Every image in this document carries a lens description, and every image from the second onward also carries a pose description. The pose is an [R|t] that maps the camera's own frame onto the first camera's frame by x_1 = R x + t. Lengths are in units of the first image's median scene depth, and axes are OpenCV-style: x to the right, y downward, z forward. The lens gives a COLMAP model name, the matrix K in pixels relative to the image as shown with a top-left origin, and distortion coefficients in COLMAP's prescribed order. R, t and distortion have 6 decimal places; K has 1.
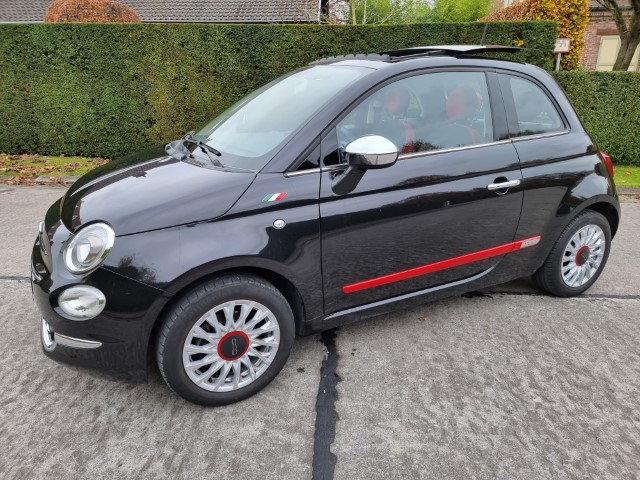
lens RADIAL K [[447.5, 0, 319.4], [0, 447.5, 239.5], [0, 0, 1]] dist [0.075812, -0.066858]
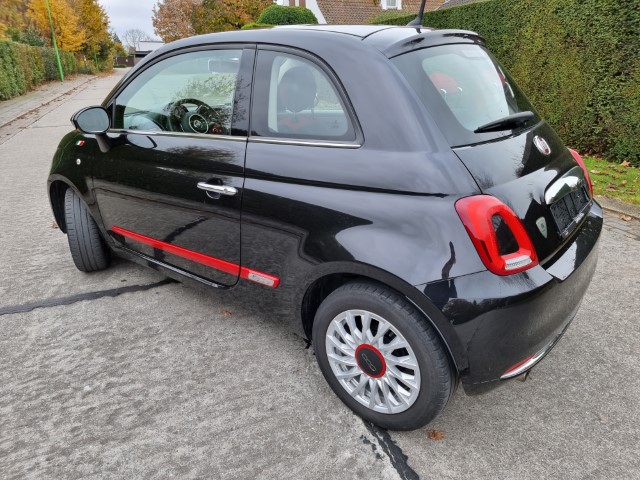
lens RADIAL K [[447.5, 0, 323.4], [0, 447.5, 240.3], [0, 0, 1]] dist [0.075812, -0.066858]
pose [[0.404338, 0.328410, -0.853615, 1.050051], [-0.282741, 0.932476, 0.224822, -0.234806], [0.869809, 0.150448, 0.469891, 0.681894]]
